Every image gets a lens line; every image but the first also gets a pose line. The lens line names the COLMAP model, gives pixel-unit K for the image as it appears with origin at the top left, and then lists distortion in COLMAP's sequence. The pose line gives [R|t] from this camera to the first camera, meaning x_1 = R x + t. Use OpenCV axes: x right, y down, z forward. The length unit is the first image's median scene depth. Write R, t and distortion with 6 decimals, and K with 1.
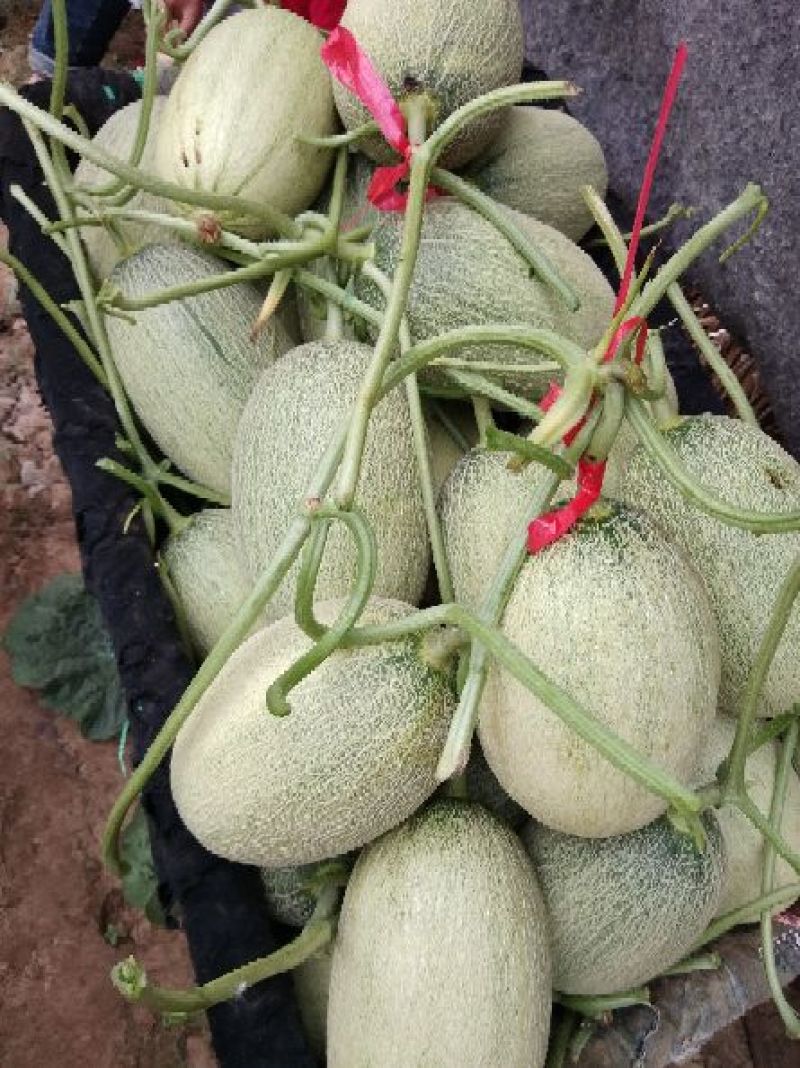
lens RADIAL K [[861.9, 0, 397.5], [0, 861.9, 534.1], [0, 0, 1]] dist [0.091905, -0.219339]
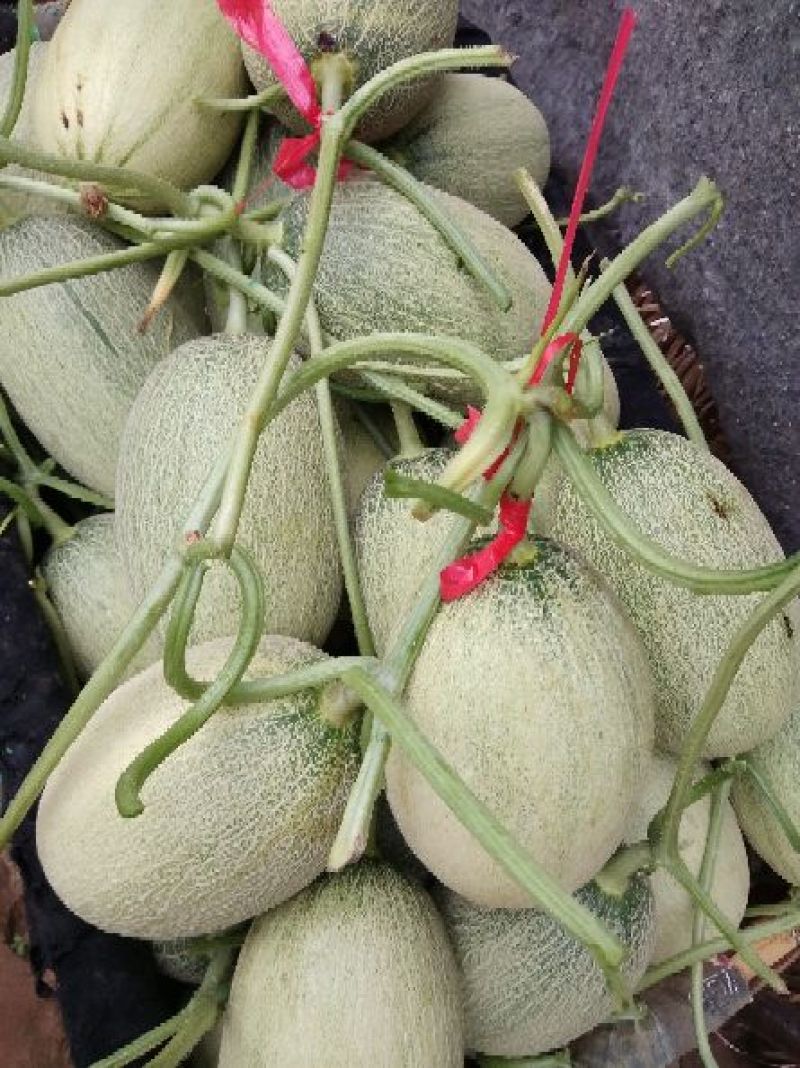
lens RADIAL K [[861.9, 0, 397.5], [0, 861.9, 534.1], [0, 0, 1]] dist [0.091905, -0.219339]
pose [[0.997998, 0.013561, 0.061768, 0.040199], [-0.016009, 0.999099, 0.039310, -0.060132], [-0.061179, -0.040220, 0.997316, 0.107655]]
